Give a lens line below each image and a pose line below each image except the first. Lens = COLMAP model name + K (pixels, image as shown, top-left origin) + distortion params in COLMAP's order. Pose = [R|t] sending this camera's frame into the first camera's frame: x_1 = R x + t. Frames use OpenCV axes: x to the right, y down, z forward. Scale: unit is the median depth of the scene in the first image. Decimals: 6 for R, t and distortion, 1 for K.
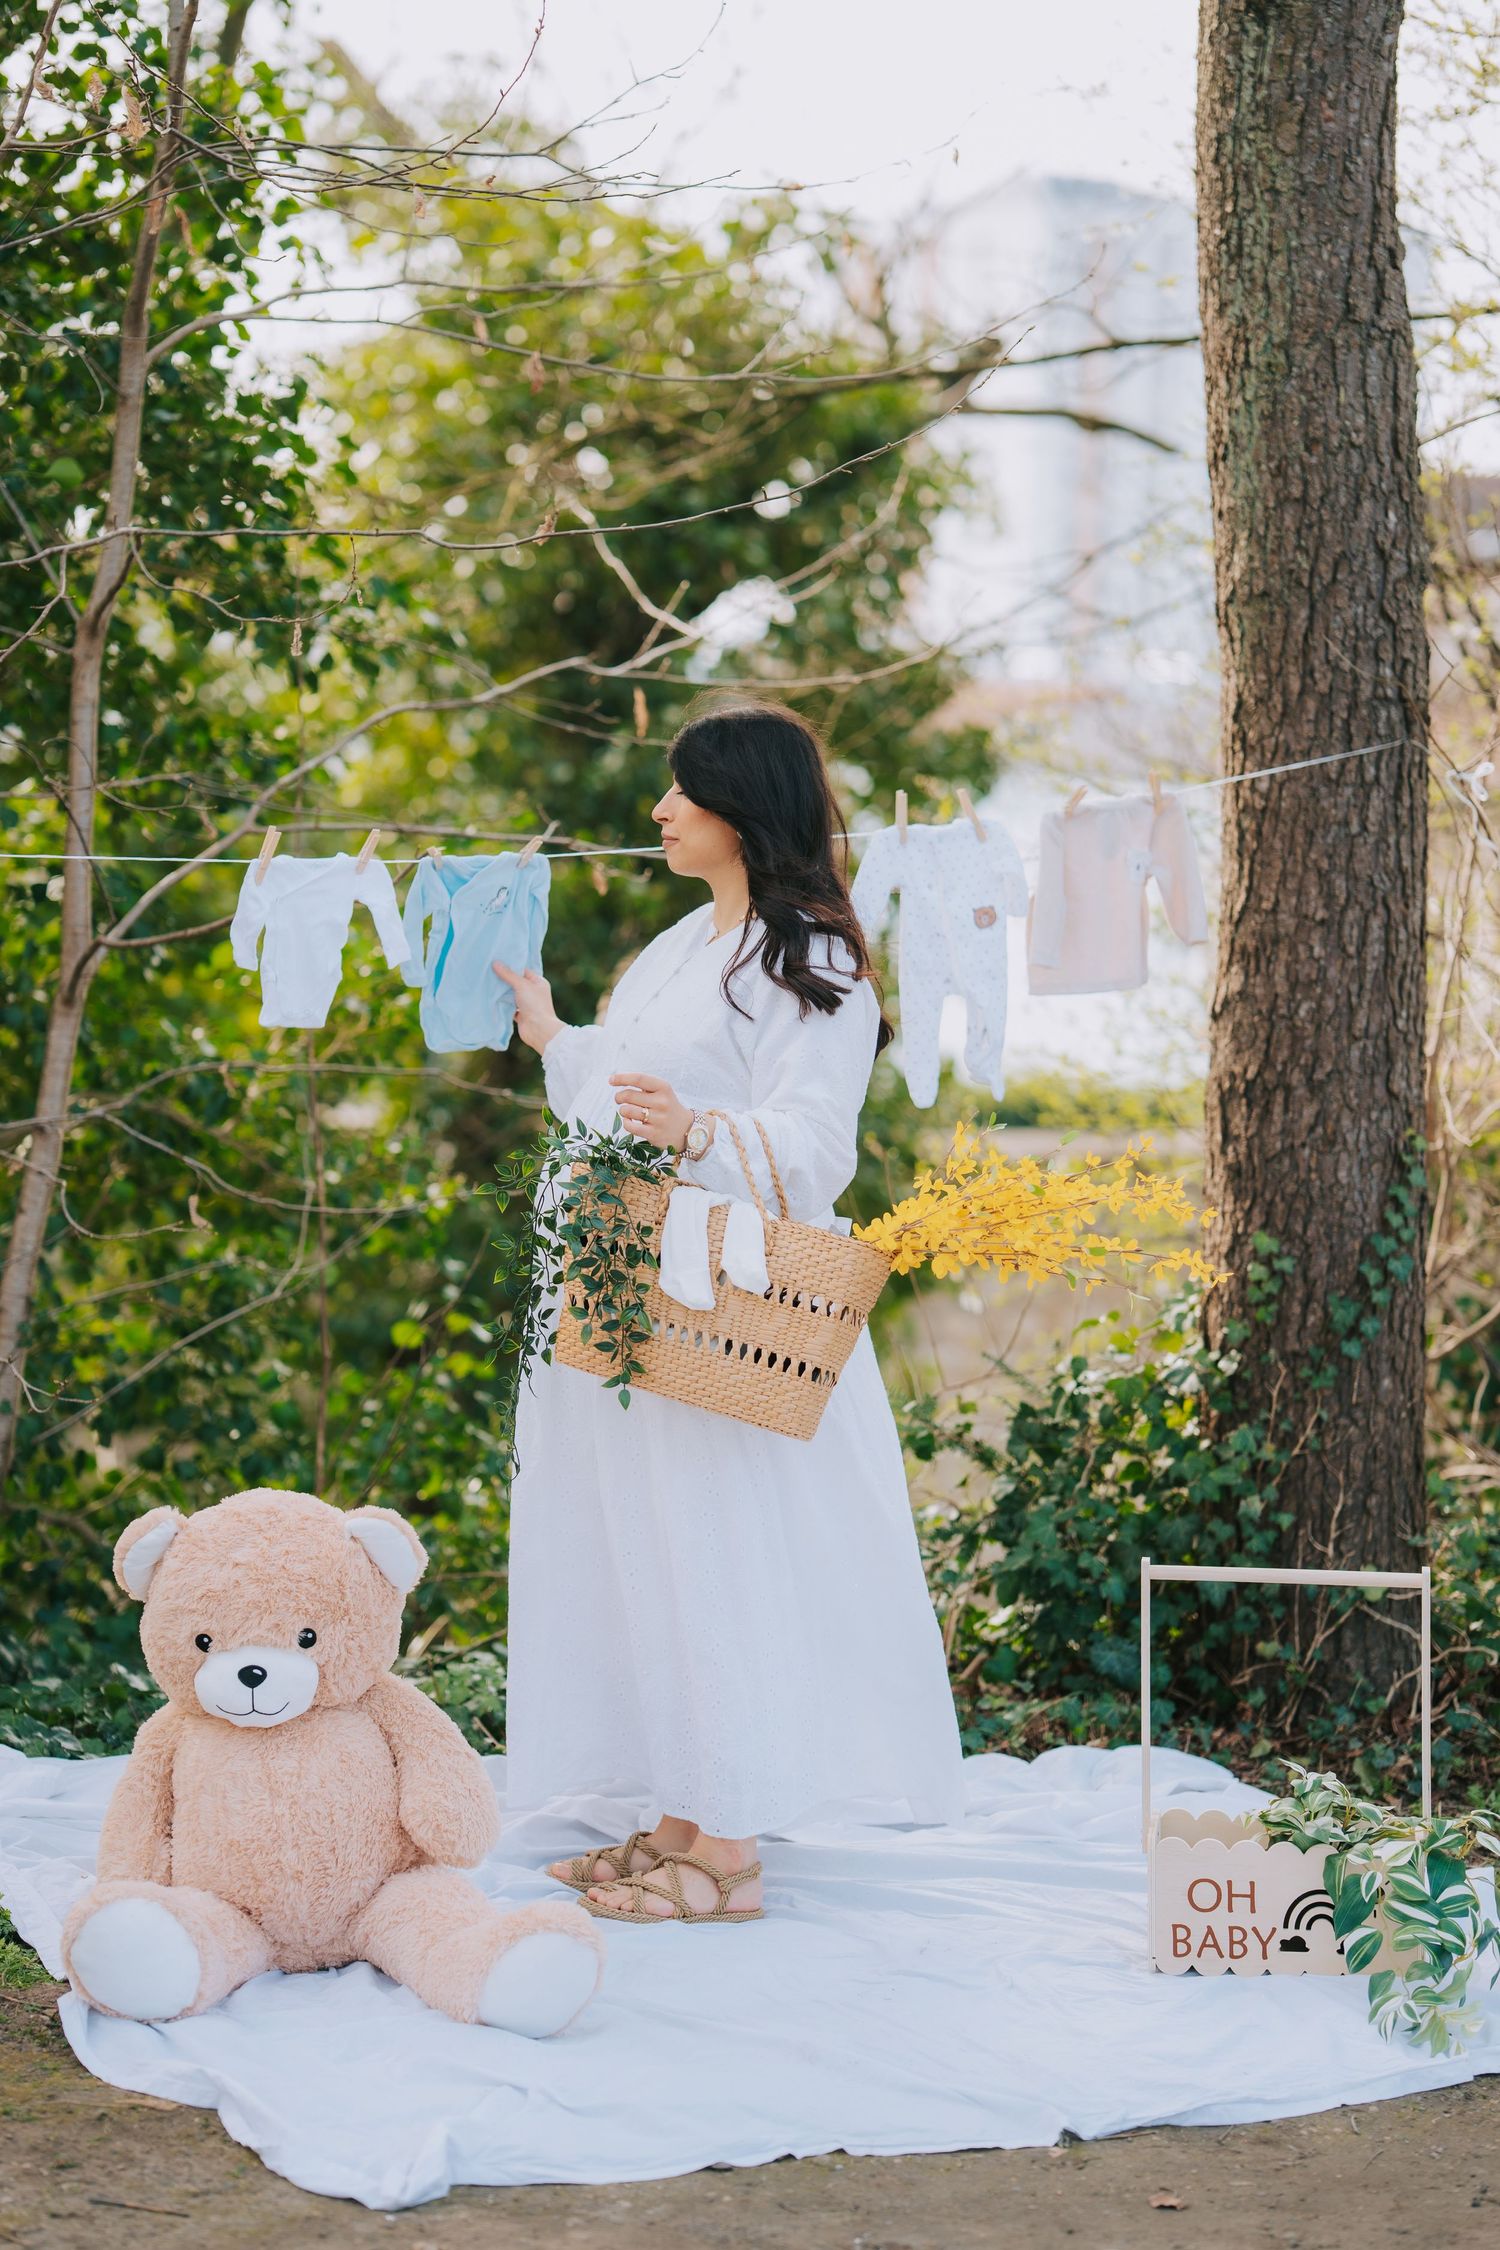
lens RADIAL K [[5314.9, 0, 737.5], [0, 5314.9, 1141.2], [0, 0, 1]] dist [0.877738, 0.000000]
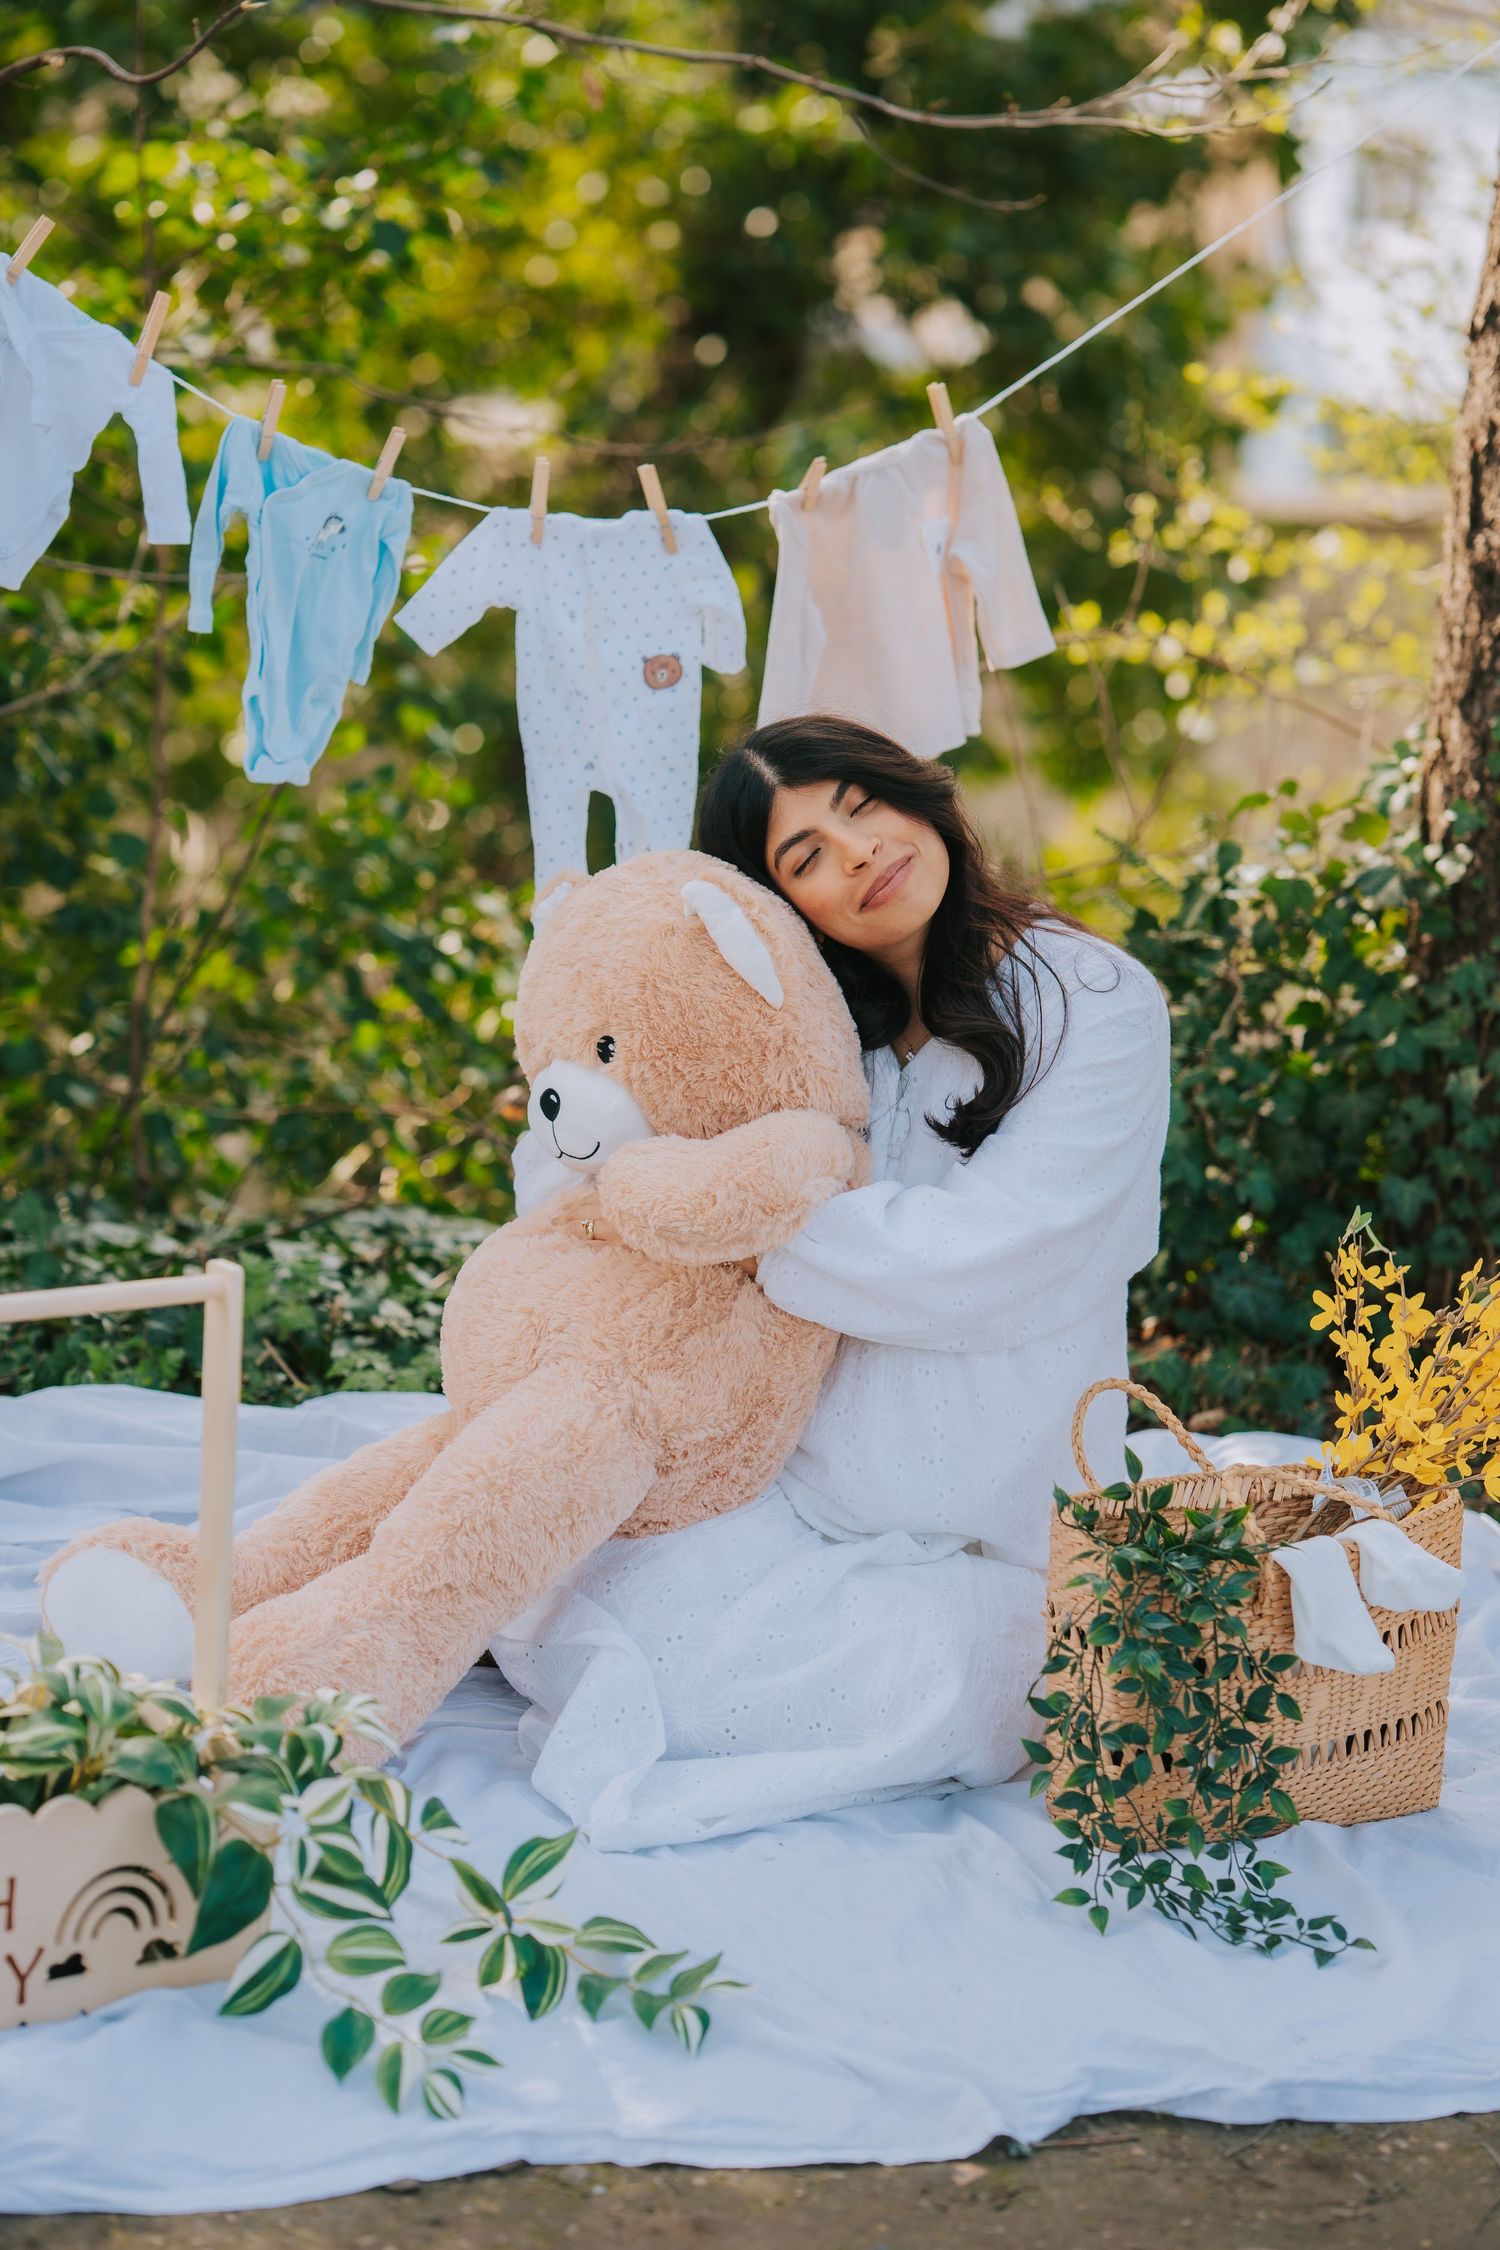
lens RADIAL K [[5942.8, 0, 687.8], [0, 5942.8, 1129.9], [0, 0, 1]] dist [0.168453, 0.000000]
pose [[0.996458, 0.060498, -0.058413, 0.042053], [-0.054232, 0.993152, 0.103479, 0.002721], [0.064273, -0.099945, 0.992915, 0.255442]]
